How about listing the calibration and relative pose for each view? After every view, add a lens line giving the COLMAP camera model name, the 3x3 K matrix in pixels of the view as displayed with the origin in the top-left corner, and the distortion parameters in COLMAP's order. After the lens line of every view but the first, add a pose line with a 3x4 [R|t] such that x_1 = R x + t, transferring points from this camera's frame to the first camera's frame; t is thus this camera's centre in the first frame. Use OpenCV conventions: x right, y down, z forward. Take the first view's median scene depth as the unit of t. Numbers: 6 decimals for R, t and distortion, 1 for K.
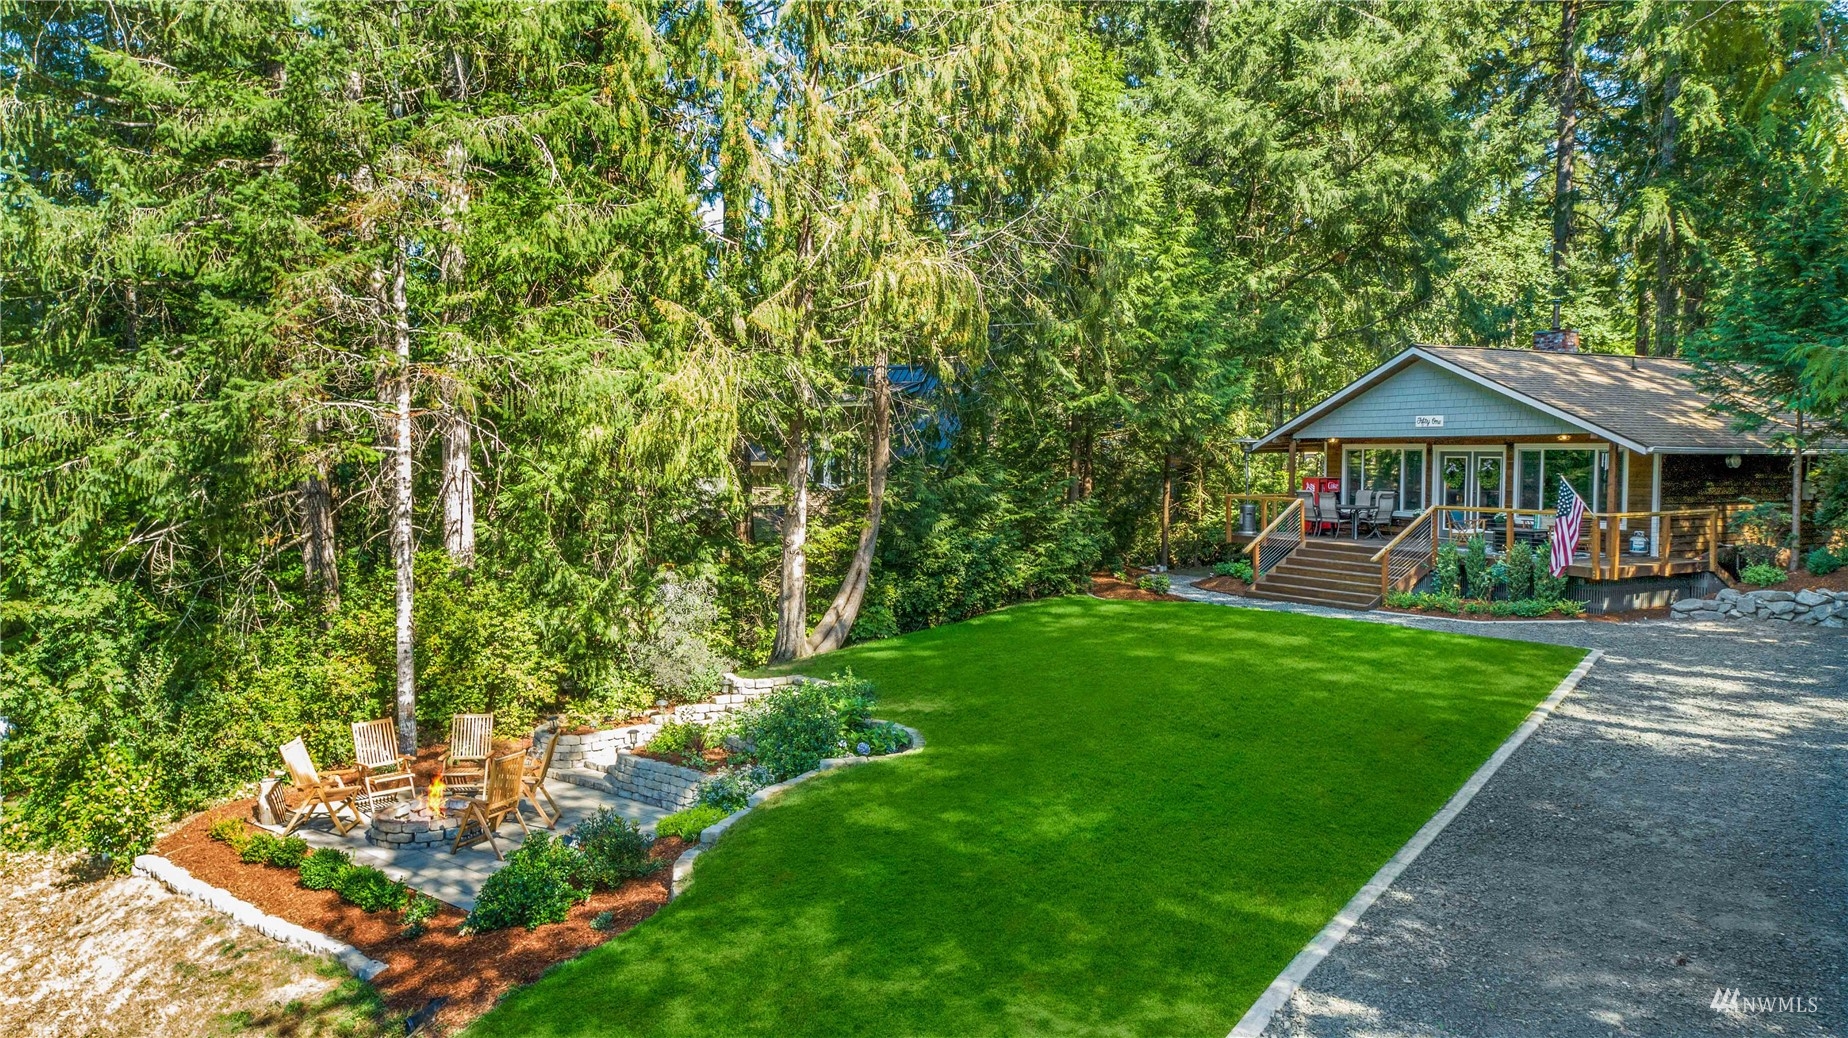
lens RADIAL K [[1240.1, 0, 932.6], [0, 1240.1, 512.3], [0, 0, 1]] dist [-0.015842, 0.012268]
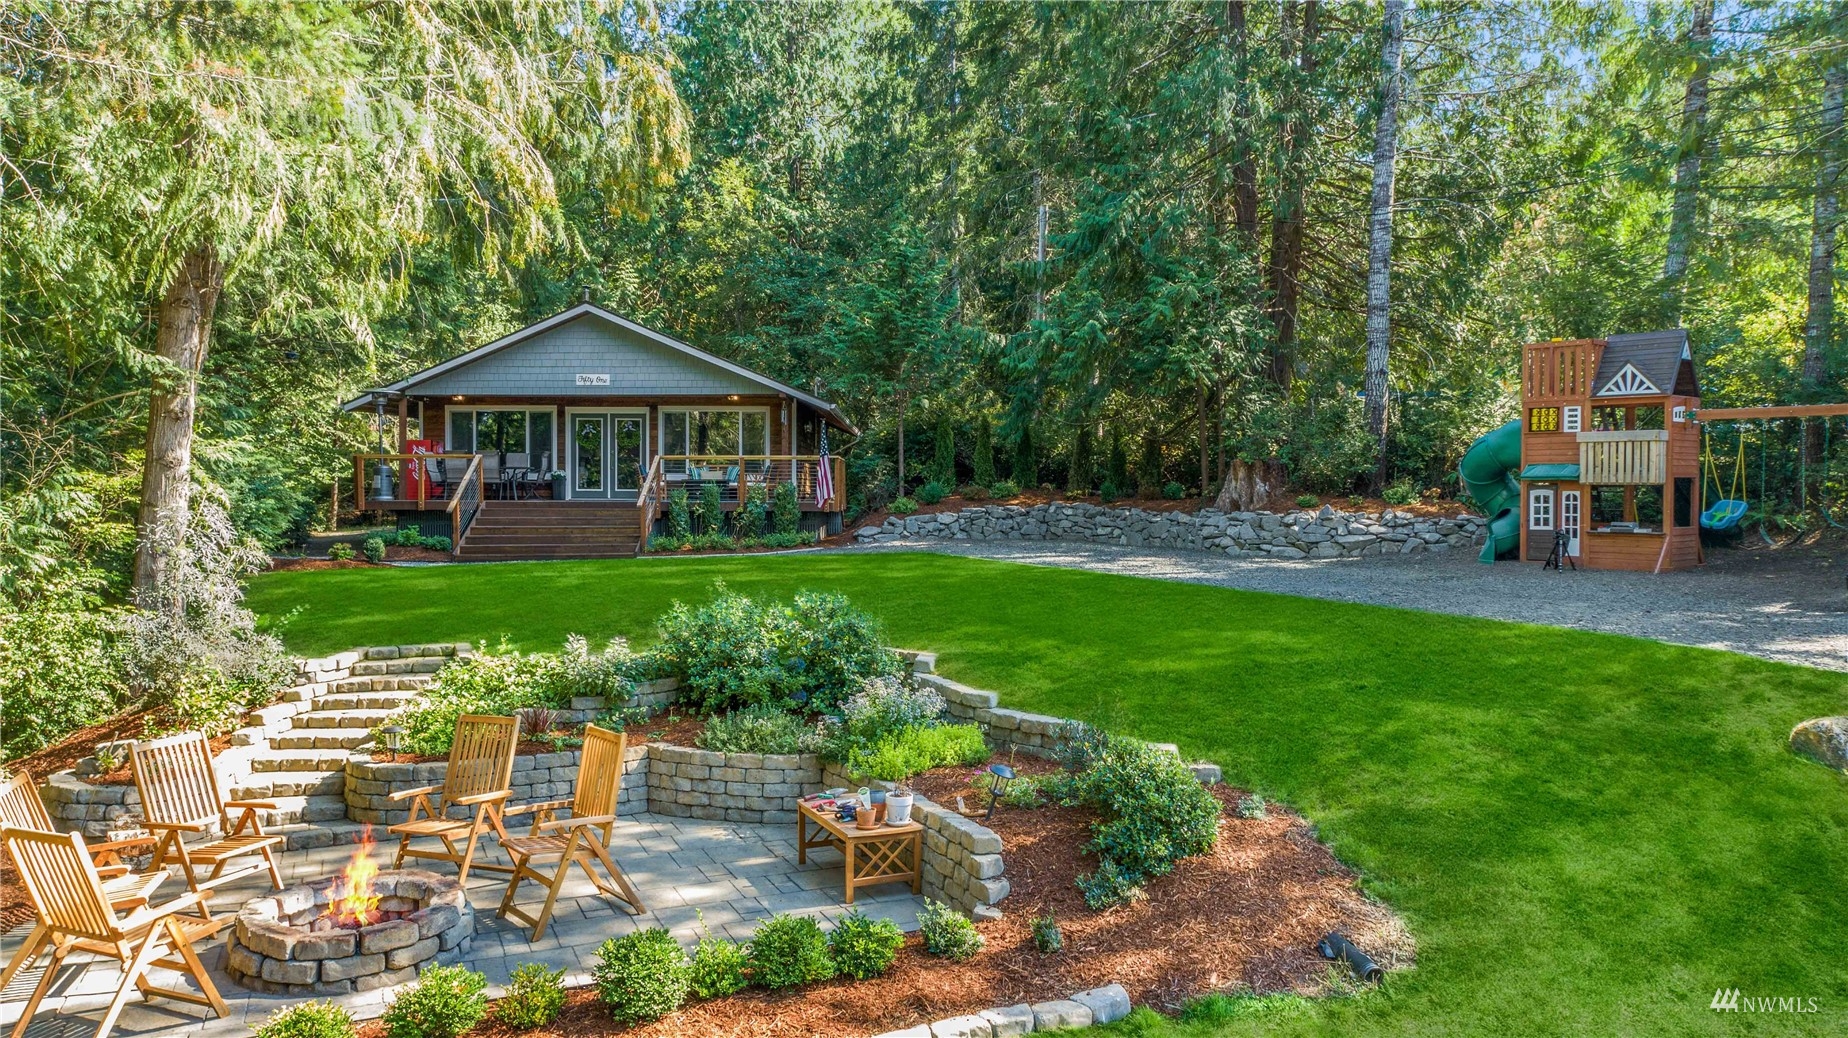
lens RADIAL K [[1240.1, 0, 934.9], [0, 1240.1, 517.0], [0, 0, 1]] dist [-0.015842, 0.012268]
pose [[0.457963, -0.017854, 0.888792, -0.441067], [0.041949, 0.999119, -0.001544, 0.061538], [-0.887981, 0.037991, 0.458308, 0.346517]]
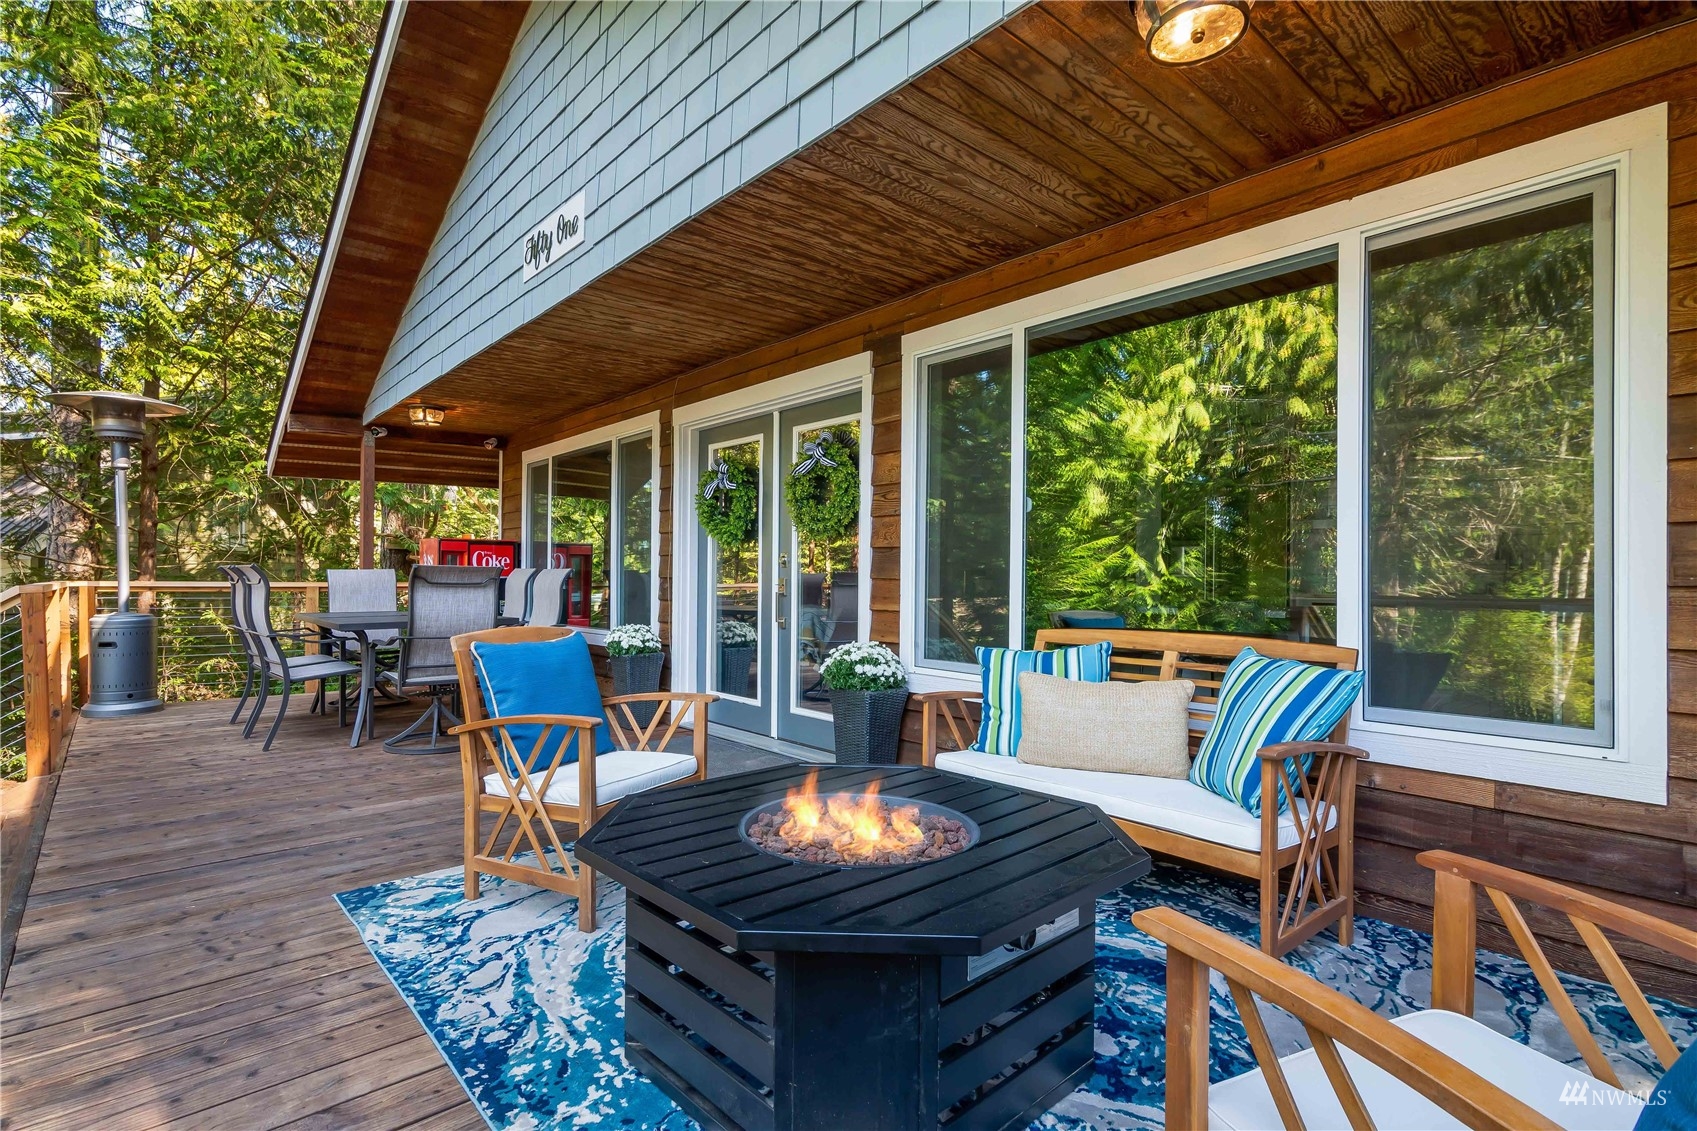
lens RADIAL K [[821.9, 0, 837.6], [0, 821.9, 568.7], [0, 0, 1]] dist [-0.001760, -0.000358]
pose [[0.969556, -0.000820, 0.244869, 0.493750], [0.015014, 0.998312, -0.056105, -0.005915], [-0.244409, 0.058073, 0.967932, 1.004679]]
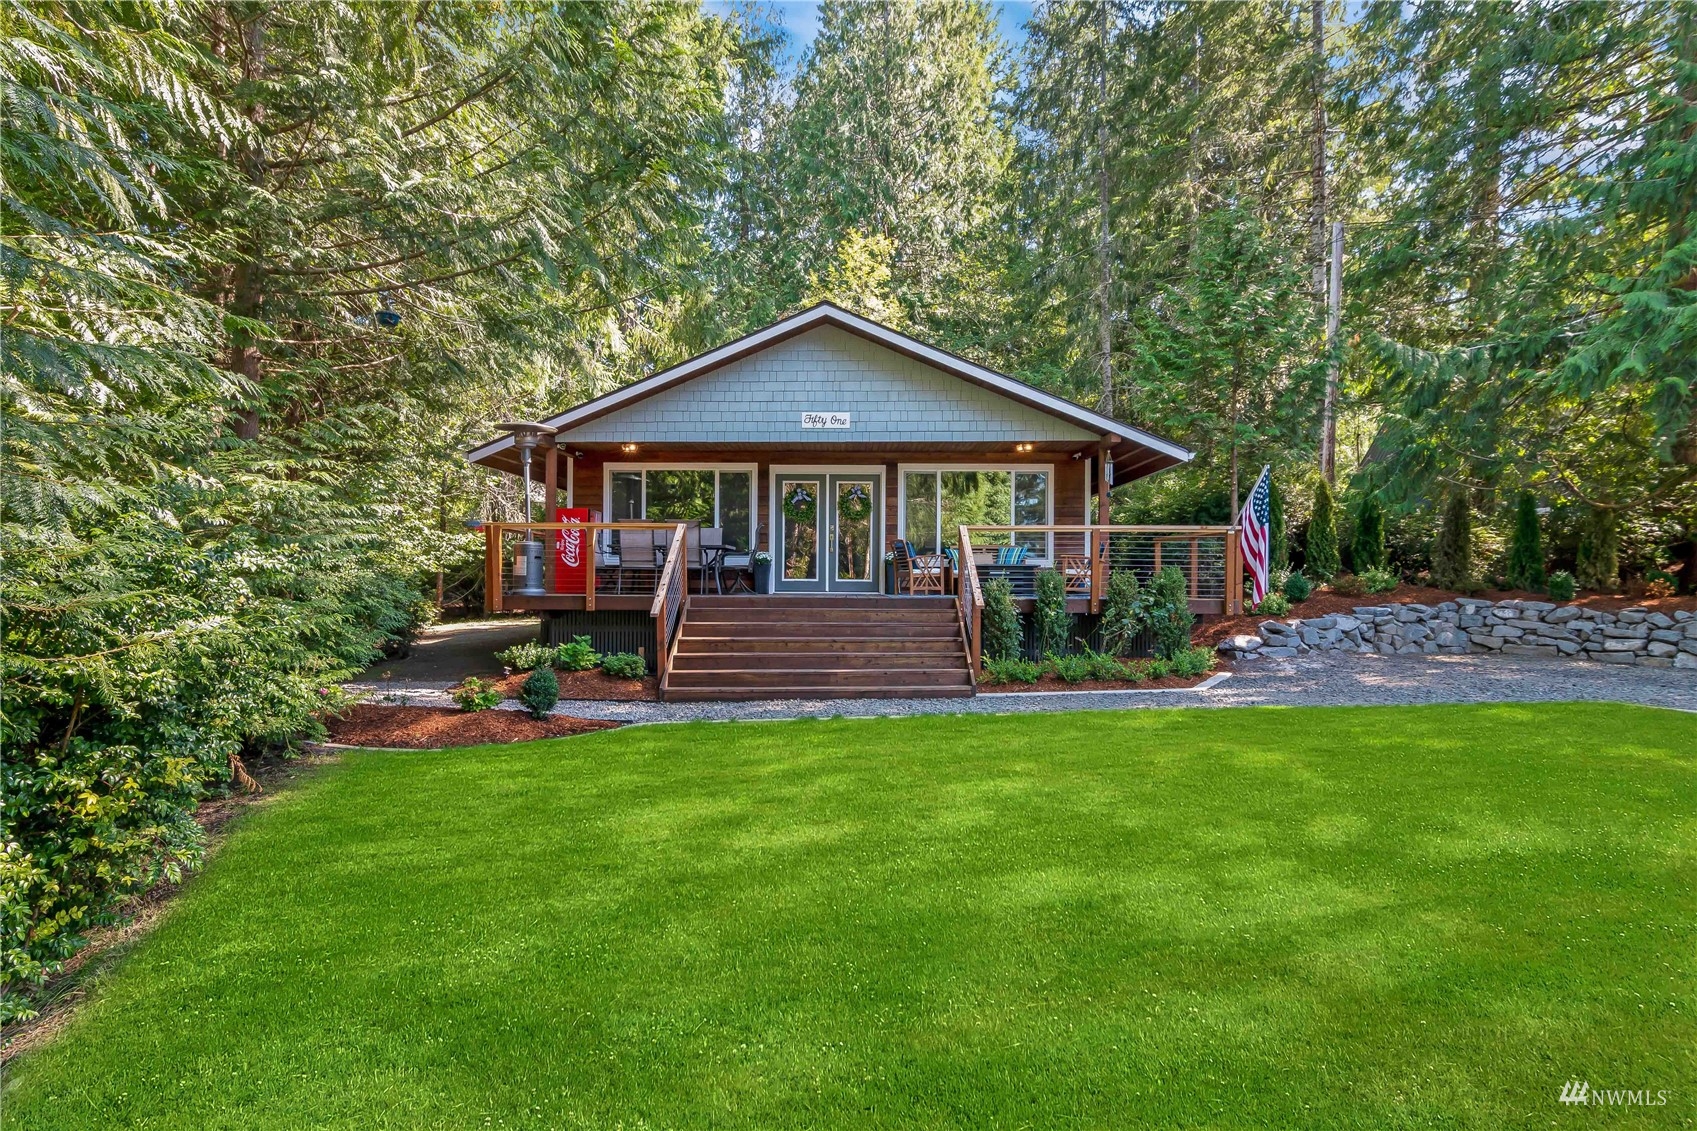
lens RADIAL K [[904.4, 0, 842.6], [0, 904.4, 582.3], [0, 0, 1]] dist [0.005075, 0.001036]
pose [[0.477524, 0.003805, 0.878611, -0.049779], [0.038582, 0.998935, -0.025295, 0.036871], [-0.877771, 0.045978, 0.476868, 0.892280]]
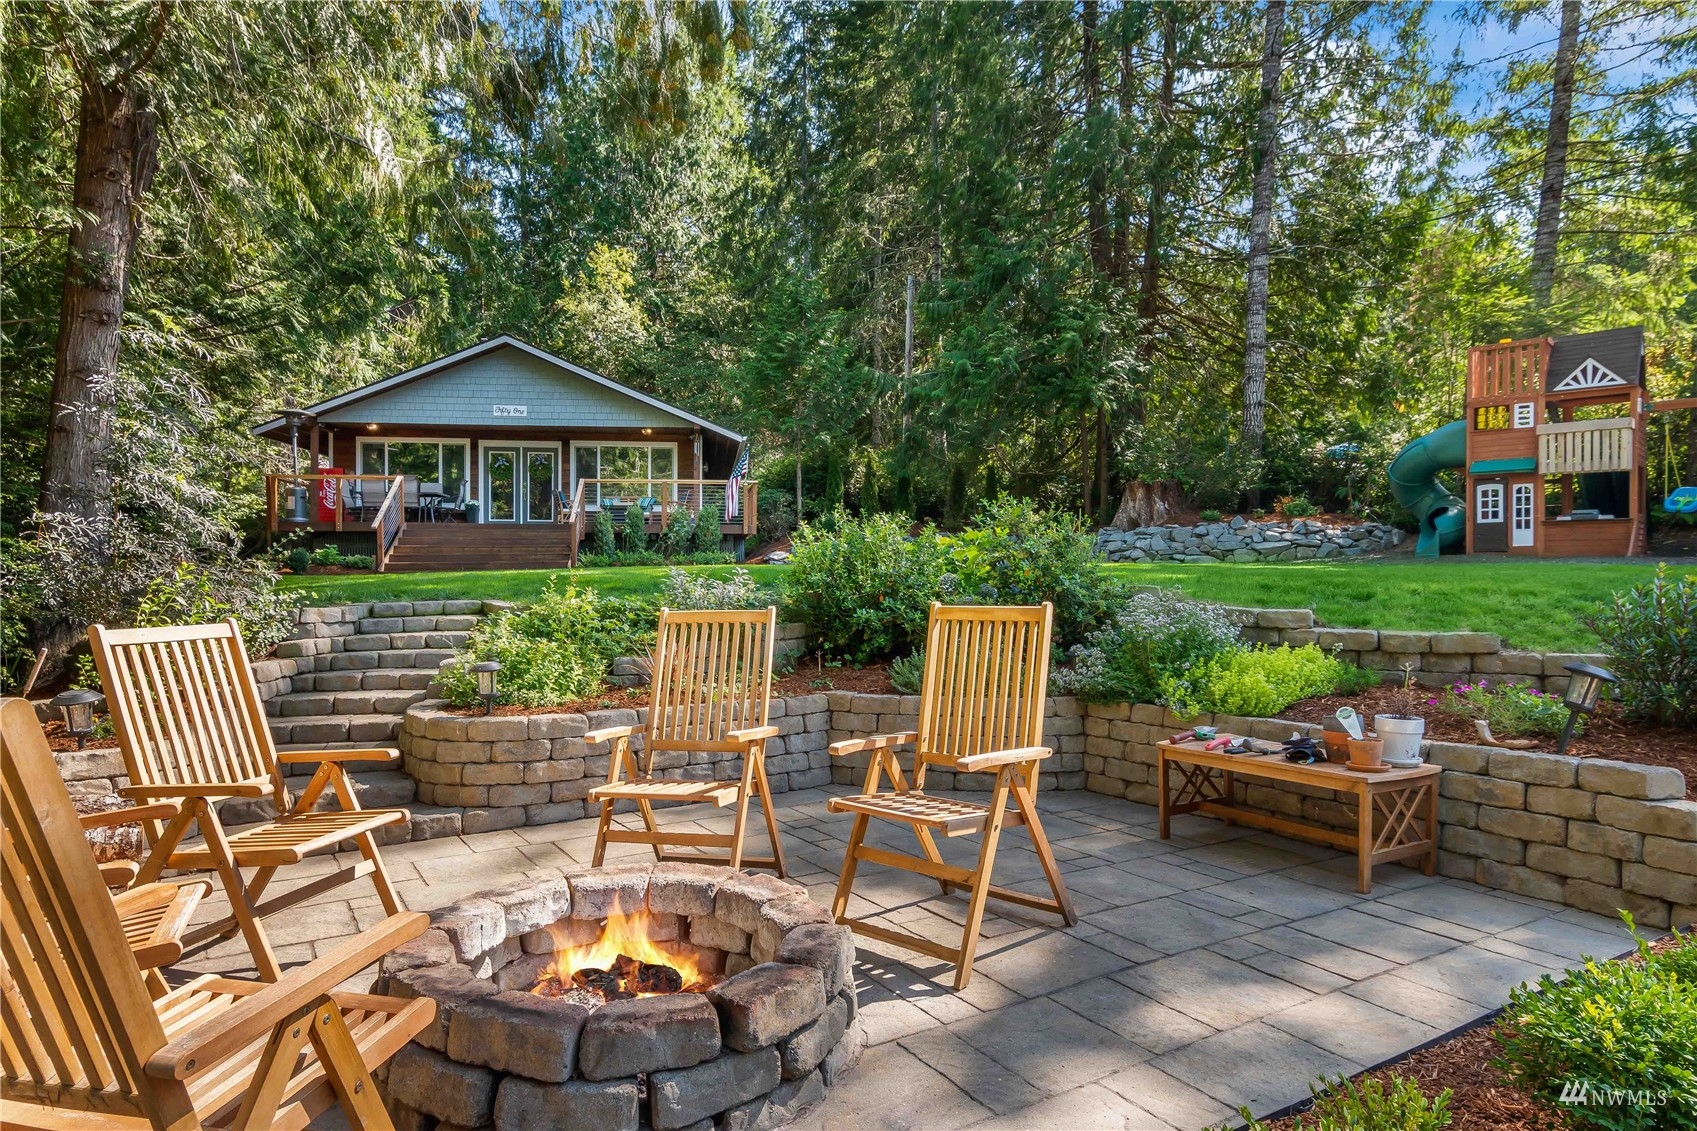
lens RADIAL K [[986.7, 0, 839.1], [0, 986.7, 577.9], [0, 0, 1]] dist [0.016839, 0.003866]
pose [[0.346327, -0.004297, 0.938104, -0.343883], [0.046407, 0.998844, -0.012557, 0.108585], [-0.936965, 0.047883, 0.346126, 0.538947]]
